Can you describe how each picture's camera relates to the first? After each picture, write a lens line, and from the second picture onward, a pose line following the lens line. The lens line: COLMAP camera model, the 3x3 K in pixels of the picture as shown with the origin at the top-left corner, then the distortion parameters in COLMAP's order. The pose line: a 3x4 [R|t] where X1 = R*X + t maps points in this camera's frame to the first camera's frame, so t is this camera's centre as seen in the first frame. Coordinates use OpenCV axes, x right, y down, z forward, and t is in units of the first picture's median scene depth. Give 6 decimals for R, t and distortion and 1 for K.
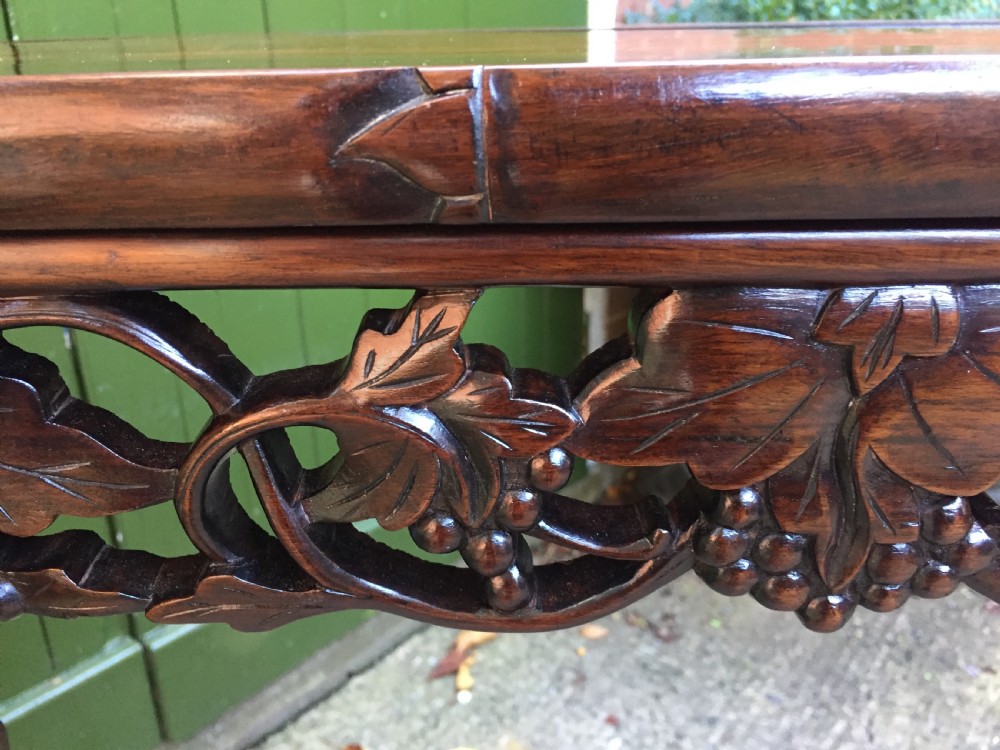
lens RADIAL K [[884.1, 0, 503.9], [0, 884.1, 373.4], [0, 0, 1]] dist [0.069211, -0.131655]
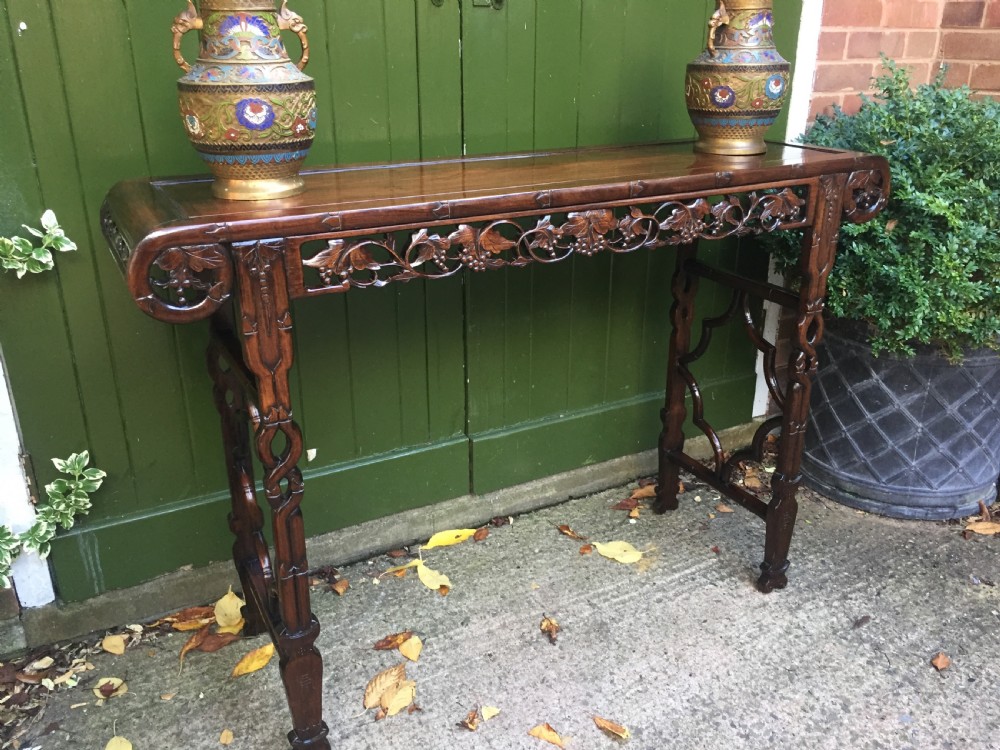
lens RADIAL K [[857.5, 0, 504.2], [0, 857.5, 374.9], [0, 0, 1]] dist [0.082890, -0.119380]
pose [[0.932283, 0.156497, -0.326124, 0.220333], [-0.153221, 0.987540, 0.035882, 0.067053], [0.327676, 0.016517, 0.944646, -0.639433]]
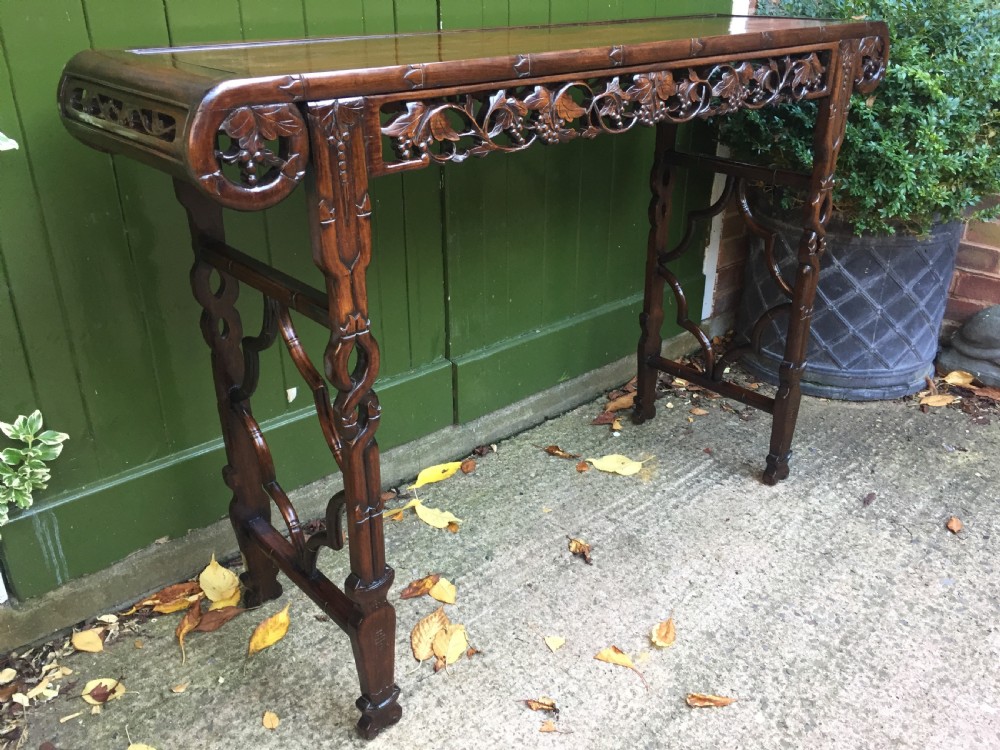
lens RADIAL K [[855.3, 0, 502.1], [0, 855.3, 373.2], [0, 0, 1]] dist [0.078324, -0.110719]
pose [[0.990656, 0.076246, -0.113082, -0.084045], [-0.069130, 0.995450, 0.065572, 0.164541], [0.117567, -0.057142, 0.991420, -0.584363]]
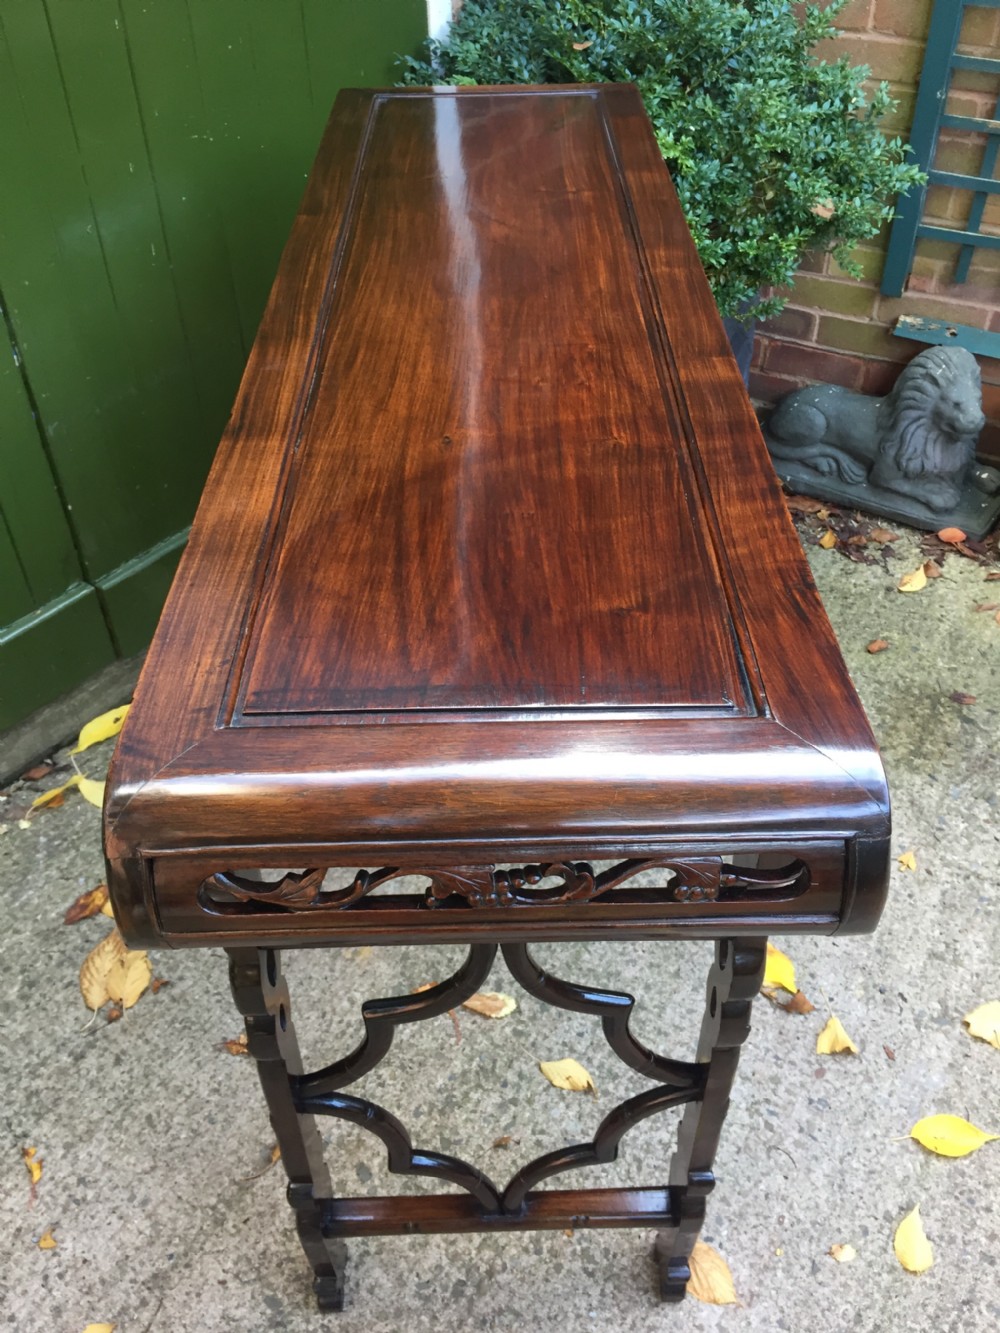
lens RADIAL K [[1146.3, 0, 504.8], [0, 1146.3, 670.2], [0, 0, 1]] dist [0.076674, -0.109699]
pose [[0.997500, -0.040684, 0.057773, 0.085971], [0.020397, 0.948593, 0.315840, -0.092902], [-0.067653, -0.313872, 0.947052, -0.592781]]
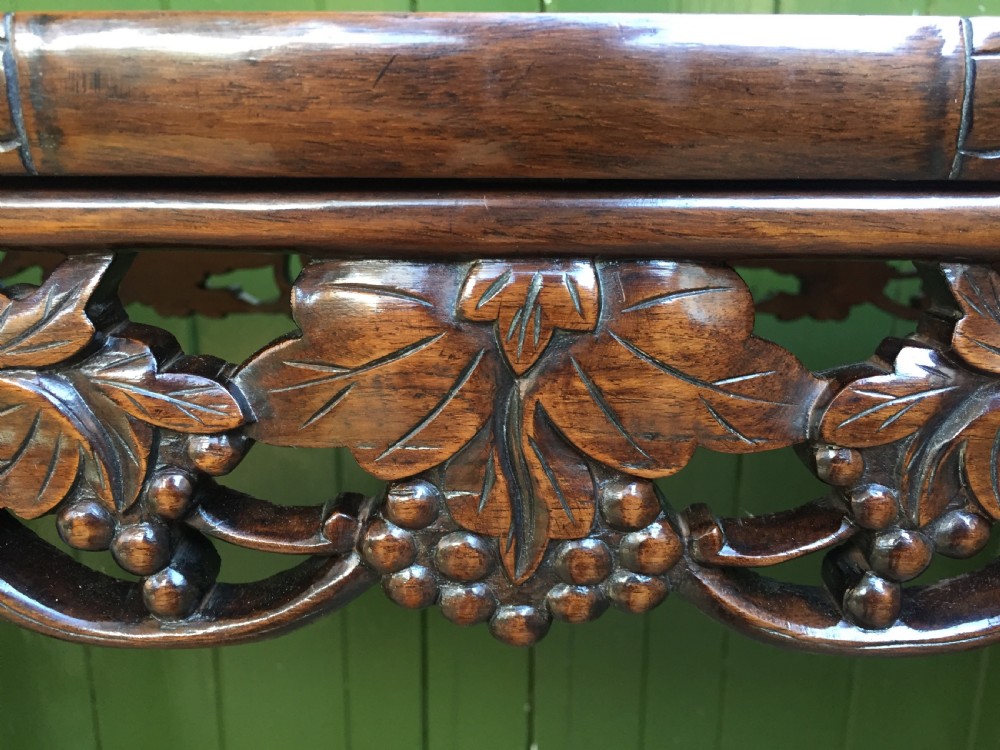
lens RADIAL K [[884.1, 0, 503.9], [0, 884.1, 373.4], [0, 0, 1]] dist [0.069211, -0.131655]
pose [[0.660211, 0.202189, -0.723354, 0.036835], [-0.297614, 0.954674, -0.004788, -0.091292], [0.689599, 0.218441, 0.690461, 0.288106]]
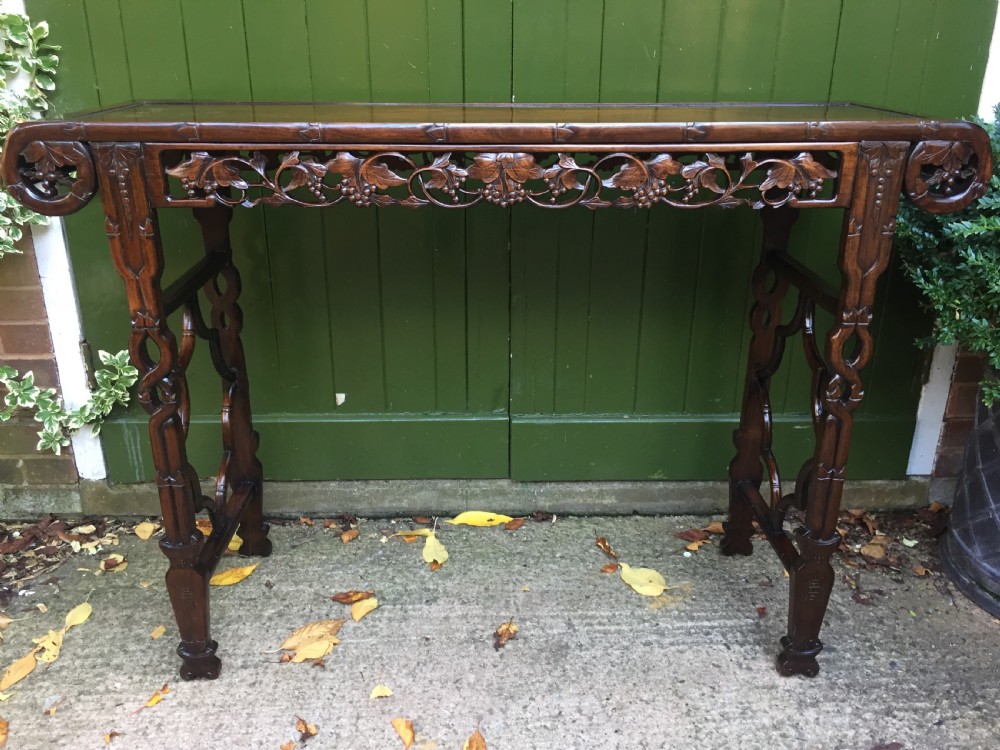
lens RADIAL K [[859.9, 0, 501.6], [0, 859.9, 372.7], [0, 0, 1]] dist [0.076674, -0.109699]
pose [[0.670167, 0.293776, -0.681595, 0.630968], [-0.294250, 0.948242, 0.119388, 0.003905], [0.681390, 0.120550, 0.721924, -0.258795]]
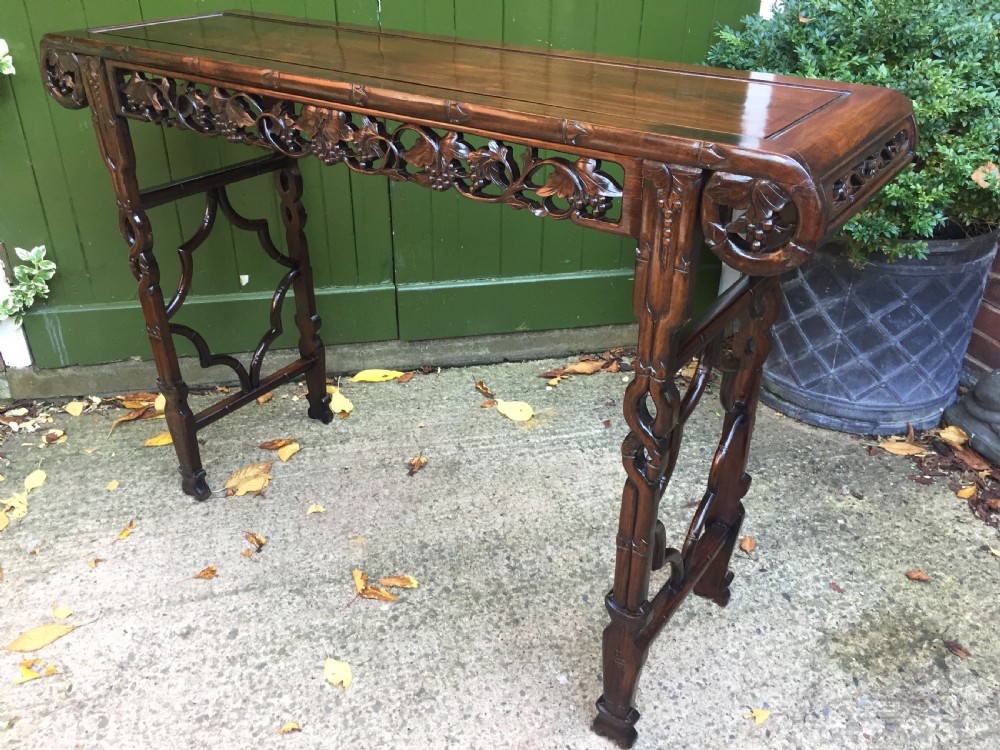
lens RADIAL K [[857.0, 0, 502.3], [0, 857.0, 373.4], [0, 0, 1]] dist [0.075037, -0.107825]
pose [[0.789214, 0.323382, -0.522078, 0.779306], [-0.252893, 0.945835, 0.203571, 0.007592], [0.559631, -0.028631, 0.828247, -0.483576]]
